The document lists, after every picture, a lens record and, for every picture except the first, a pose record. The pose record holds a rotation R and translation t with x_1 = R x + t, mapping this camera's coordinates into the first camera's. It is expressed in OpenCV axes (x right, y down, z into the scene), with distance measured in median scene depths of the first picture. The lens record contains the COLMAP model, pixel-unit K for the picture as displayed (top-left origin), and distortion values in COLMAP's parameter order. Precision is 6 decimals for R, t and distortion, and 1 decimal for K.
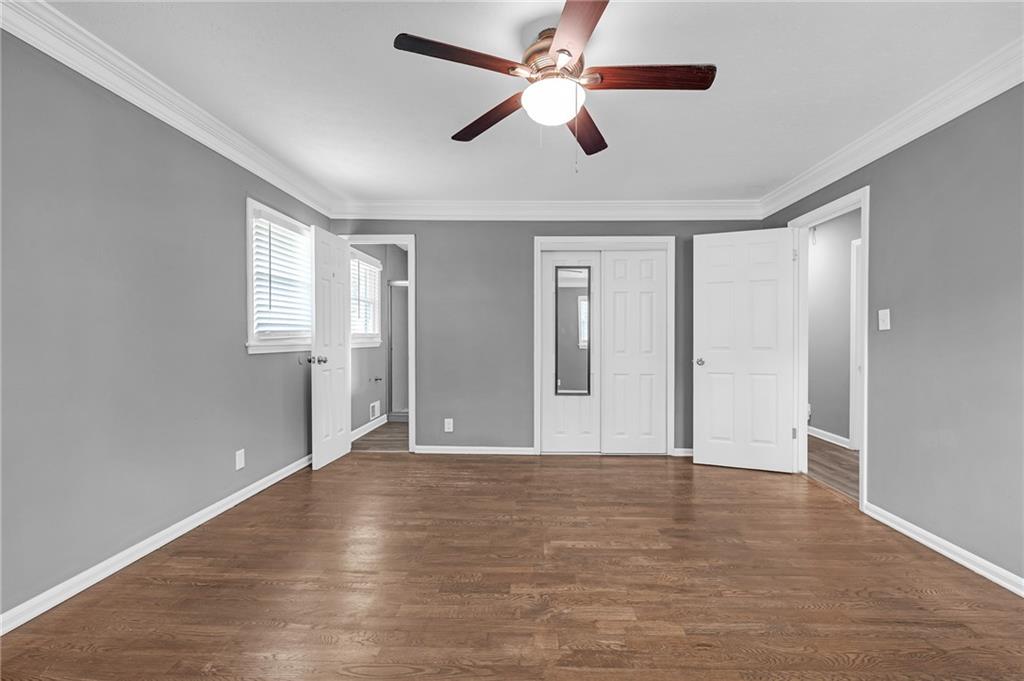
lens RADIAL K [[460.5, 0, 512.0], [0, 460.5, 340.5], [0, 0, 1]] dist [-0.025286, -0.000589]
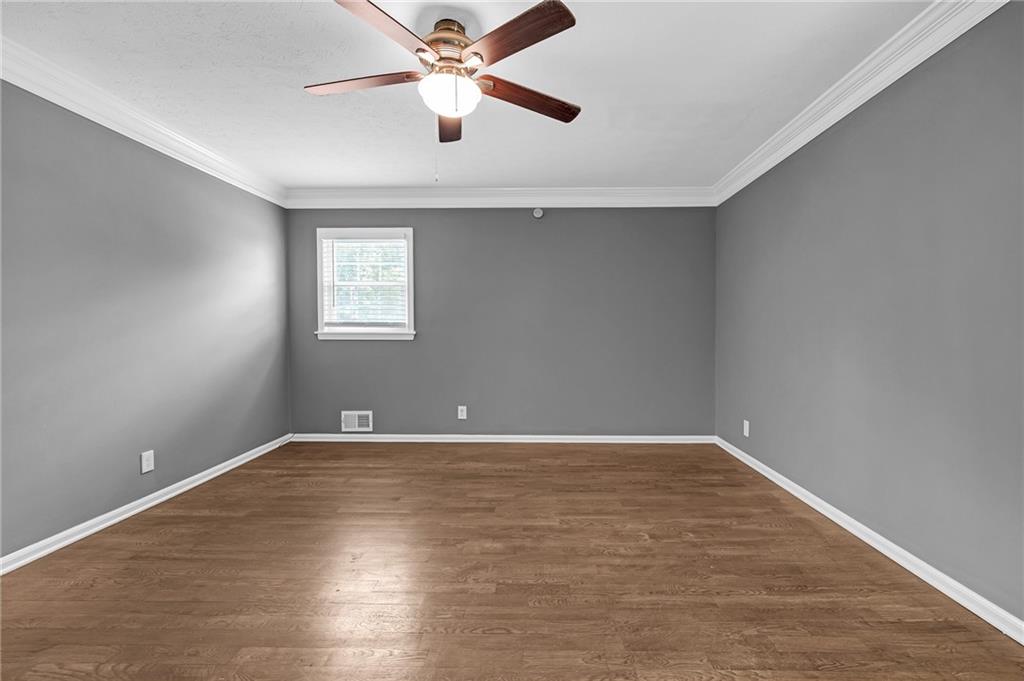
lens RADIAL K [[443.8, 0, 512.0], [0, 443.8, 340.5], [0, 0, 1]] dist [0.001615, -0.000447]
pose [[-0.999978, -0.003363, 0.005744, -0.039529], [-0.003222, 0.999696, 0.024447, 0.002790], [-0.005824, 0.024428, -0.999685, 1.834019]]
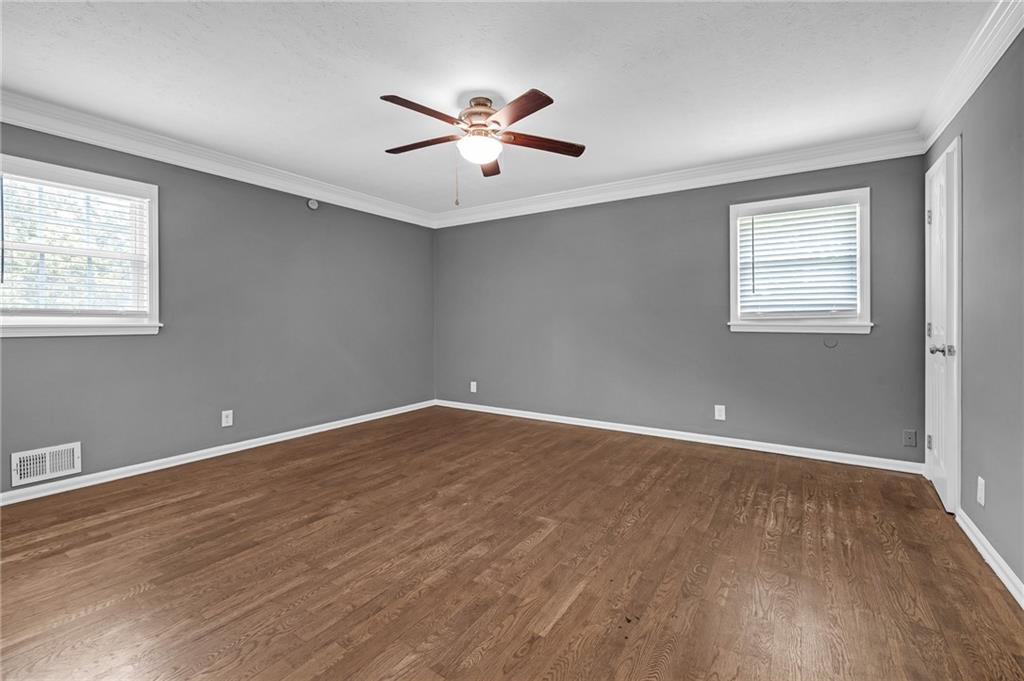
lens RADIAL K [[446.3, 0, 515.9], [0, 446.3, 320.4], [0, 0, 1]] dist [0.002064, 0.000047]
pose [[-0.527866, -0.000516, -0.849328, 1.106240], [-0.002558, 0.999996, 0.000982, -0.000498], [0.849324, 0.002691, -0.527865, 1.670989]]
